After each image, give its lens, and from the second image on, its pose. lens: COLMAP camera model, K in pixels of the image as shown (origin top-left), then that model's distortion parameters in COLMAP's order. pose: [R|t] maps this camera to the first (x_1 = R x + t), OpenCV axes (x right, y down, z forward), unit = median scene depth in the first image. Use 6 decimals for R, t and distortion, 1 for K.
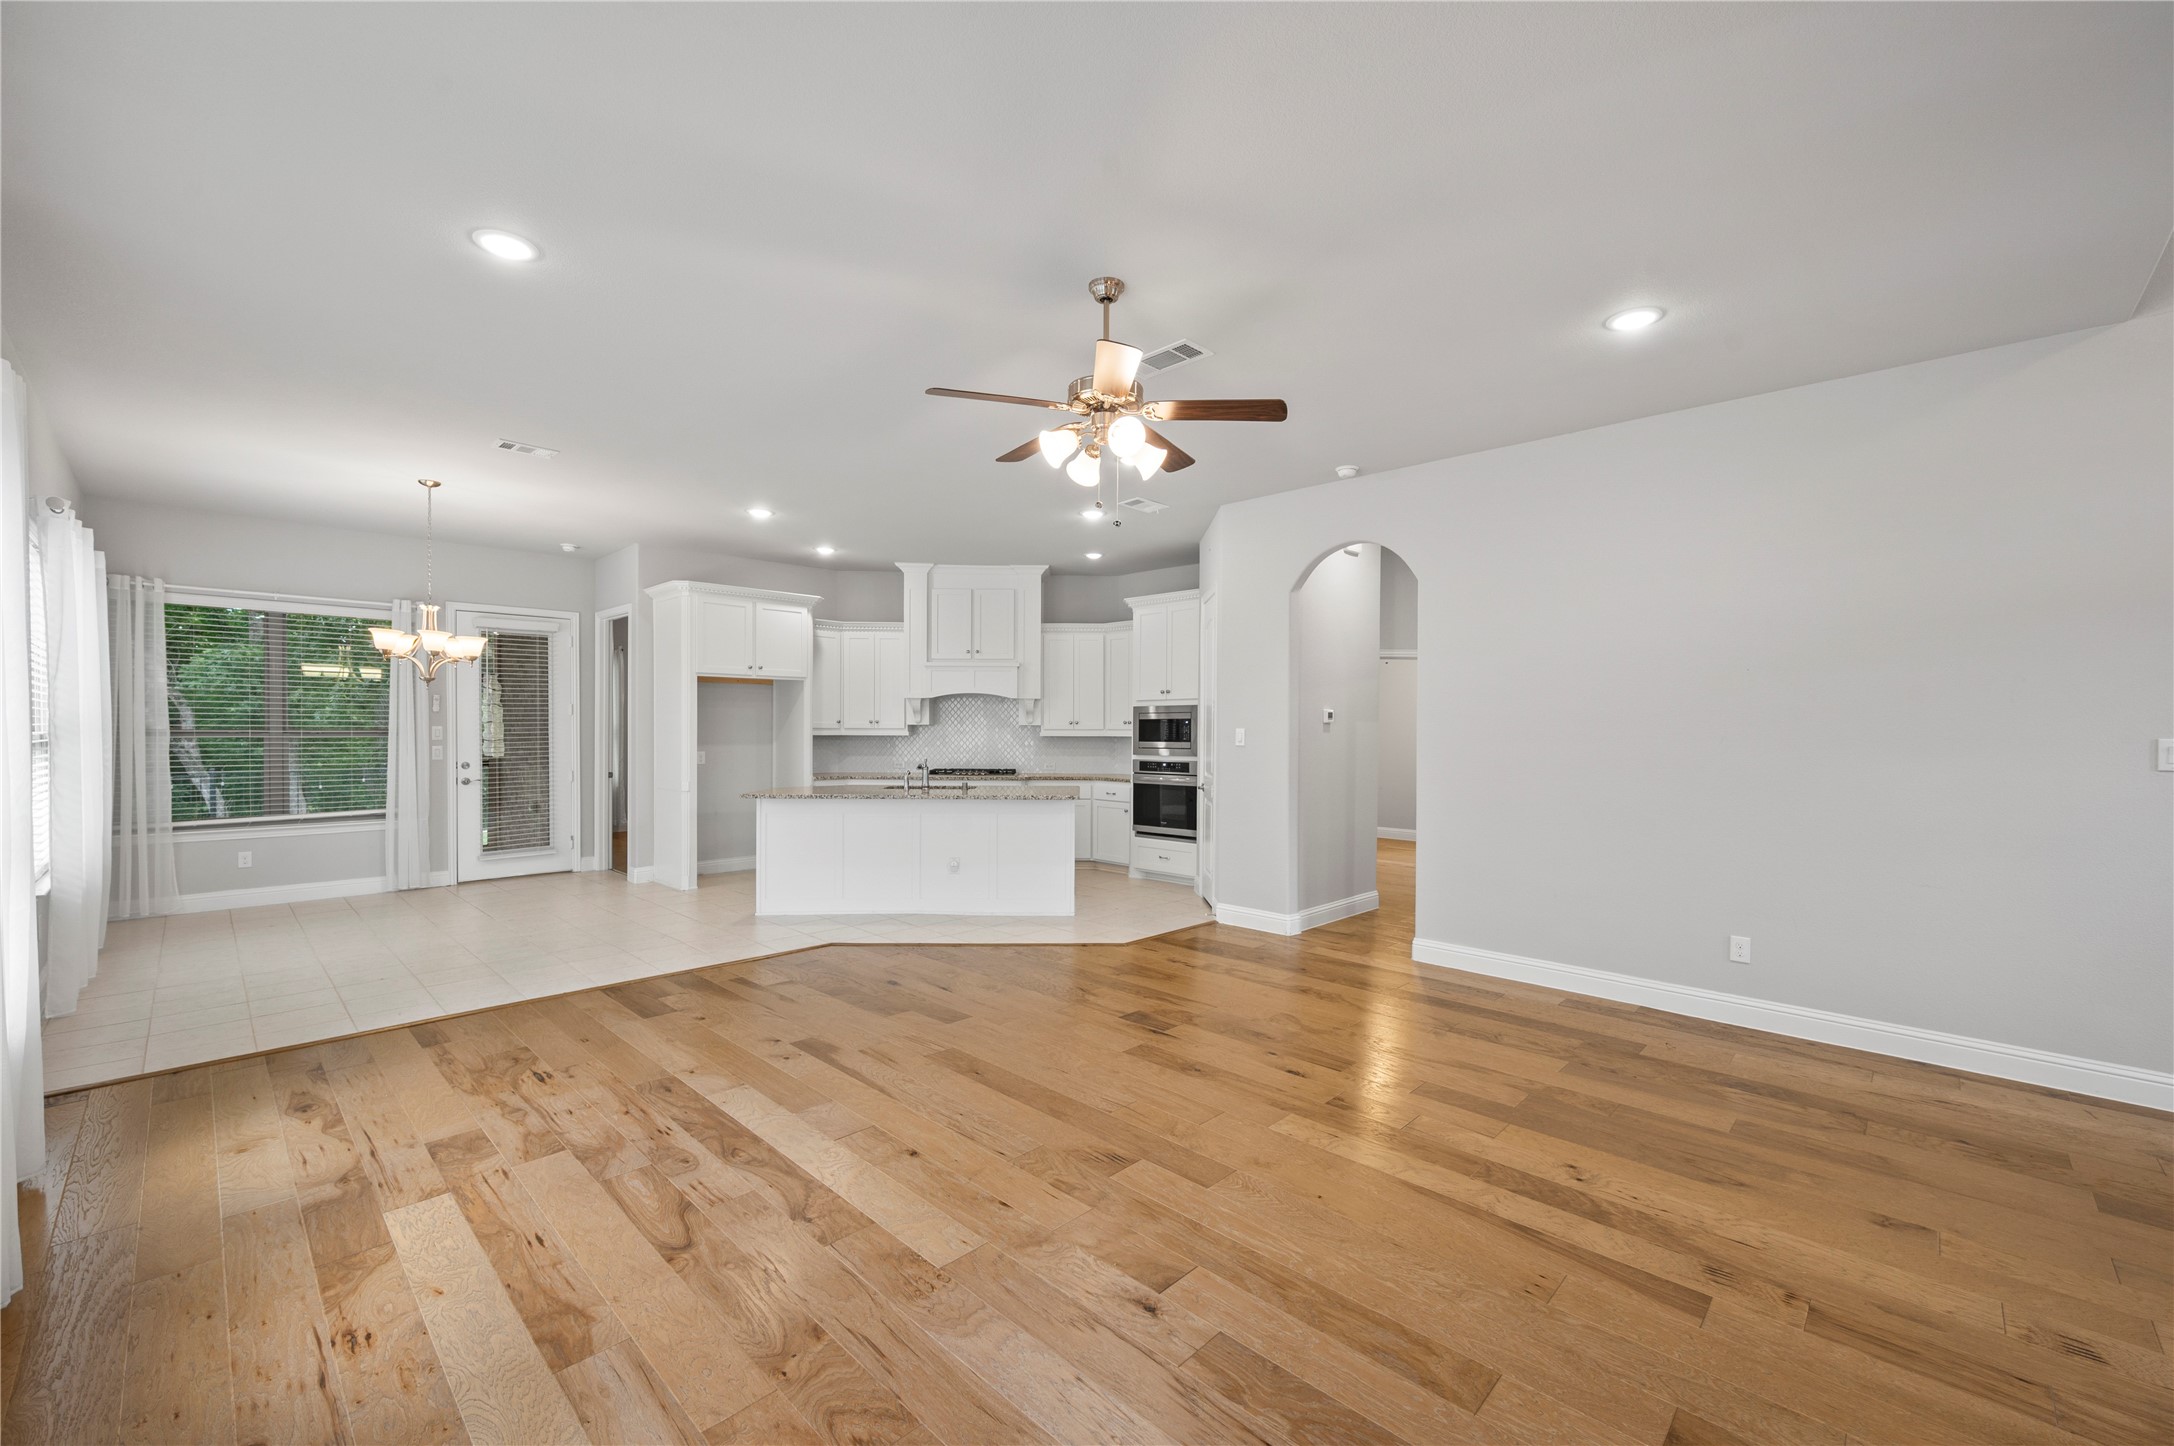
lens RADIAL K [[876.1, 0, 1098.3], [0, 876.1, 735.0], [0, 0, 1]] dist [-0.001186, 0.000948]
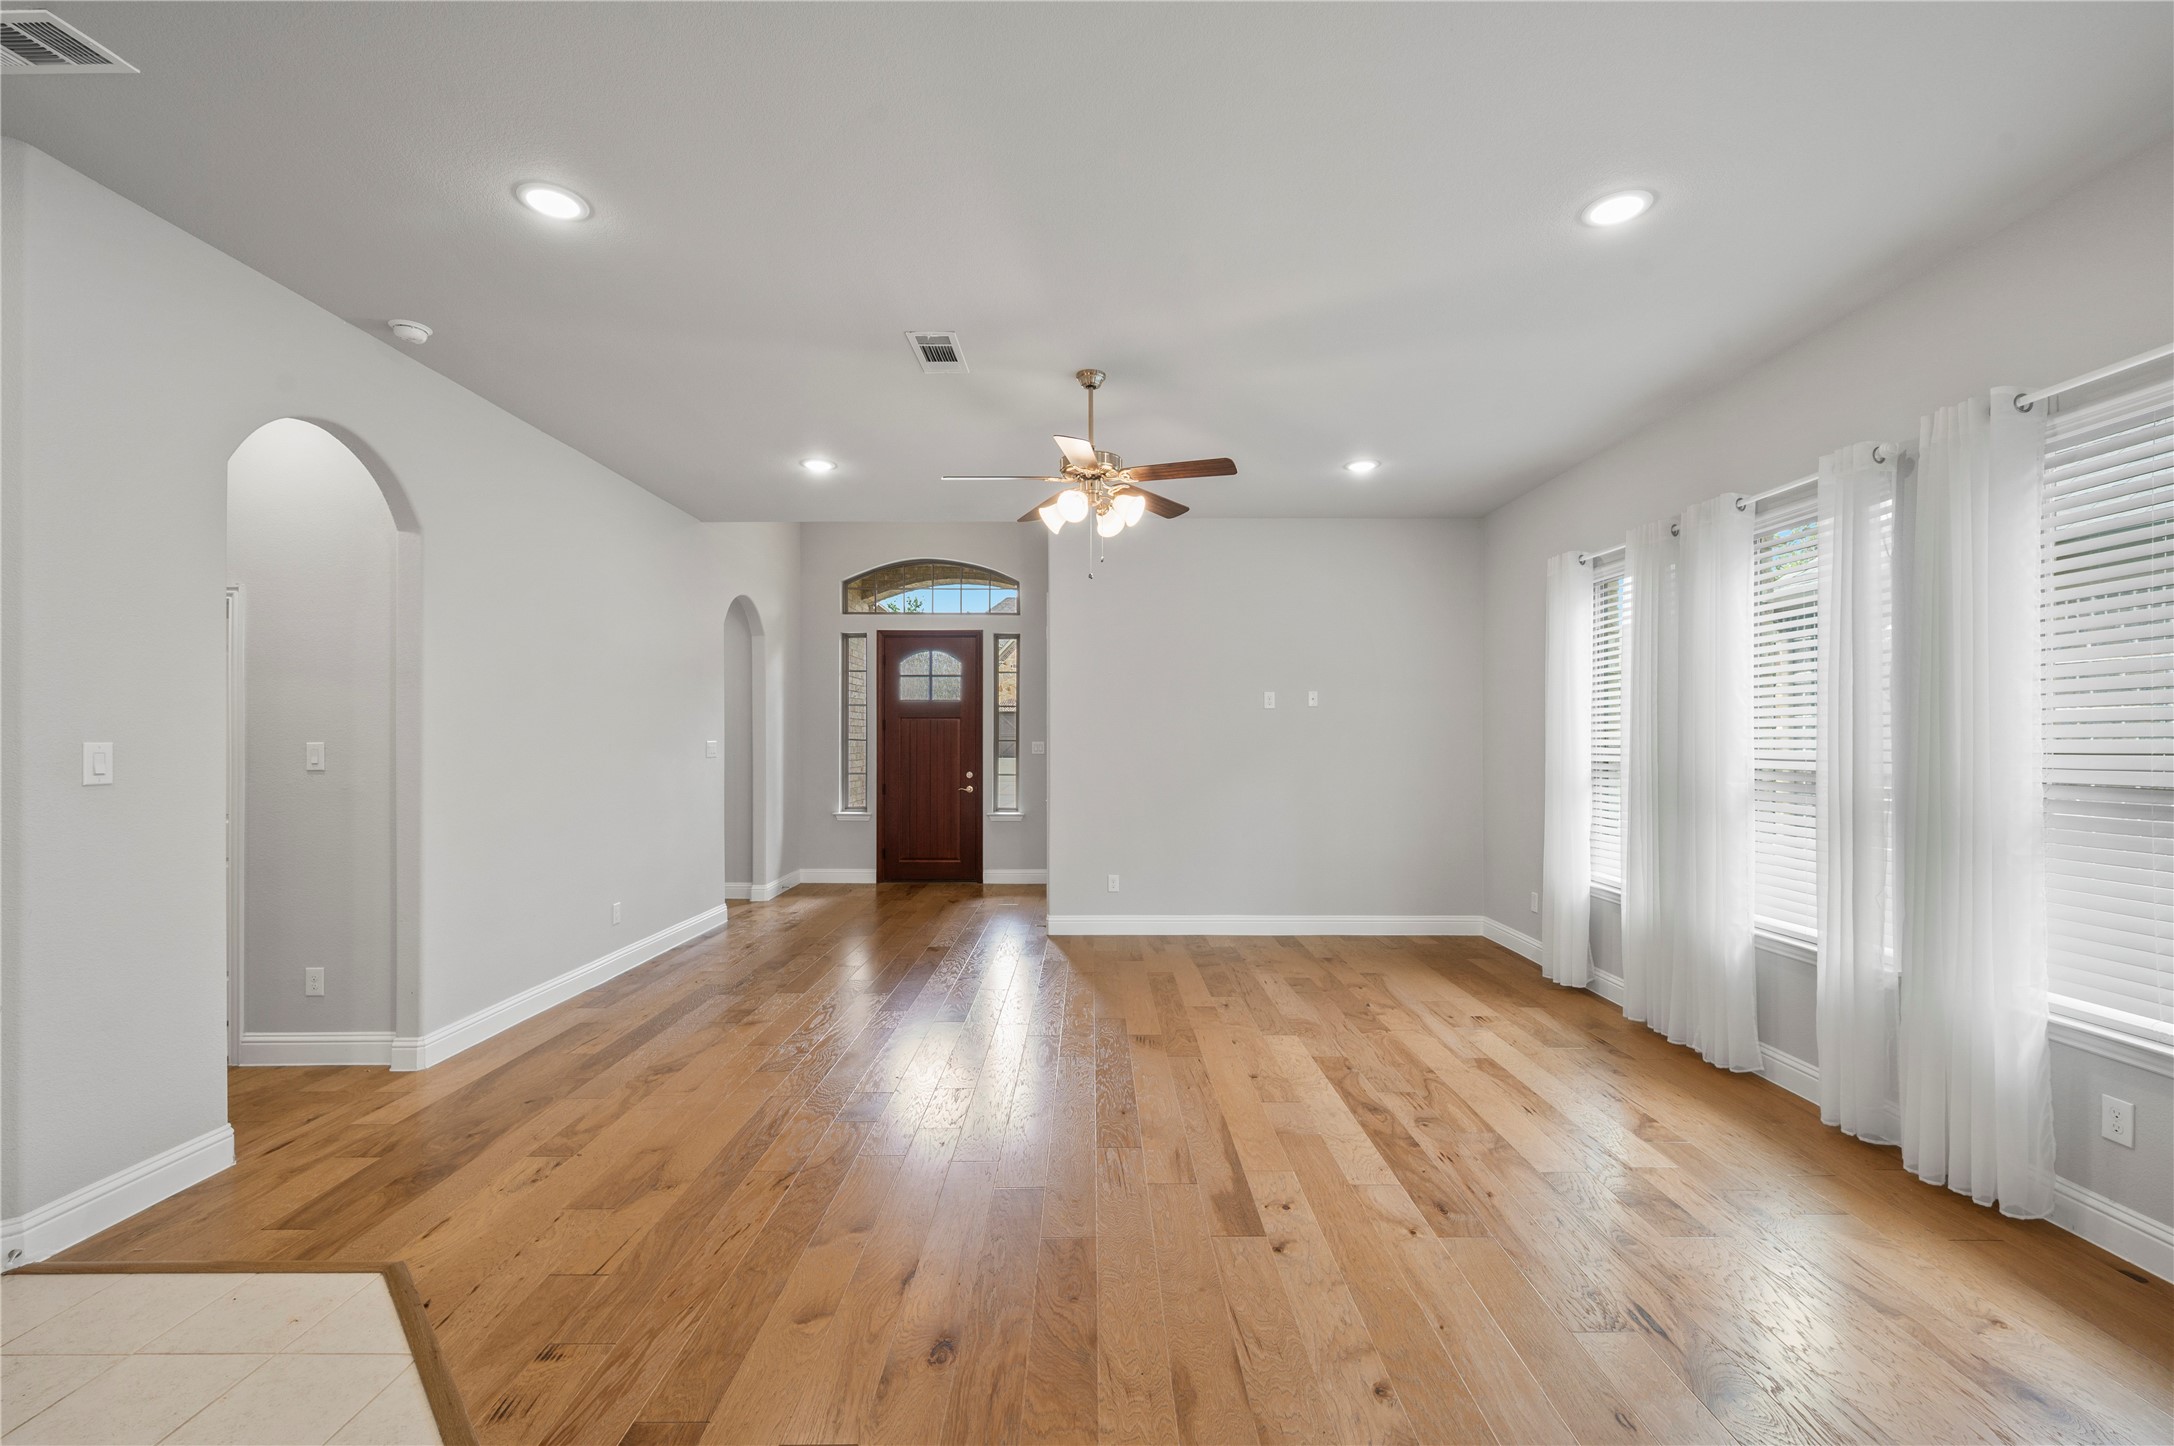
lens RADIAL K [[913.5, 0, 1080.2], [0, 913.5, 732.6], [0, 0, 1]] dist [-0.001170, 0.000079]
pose [[-0.685038, -0.002072, 0.728504, -0.461602], [0.002166, 0.999986, 0.004882, -0.014029], [-0.728504, 0.004922, -0.685024, 0.960506]]
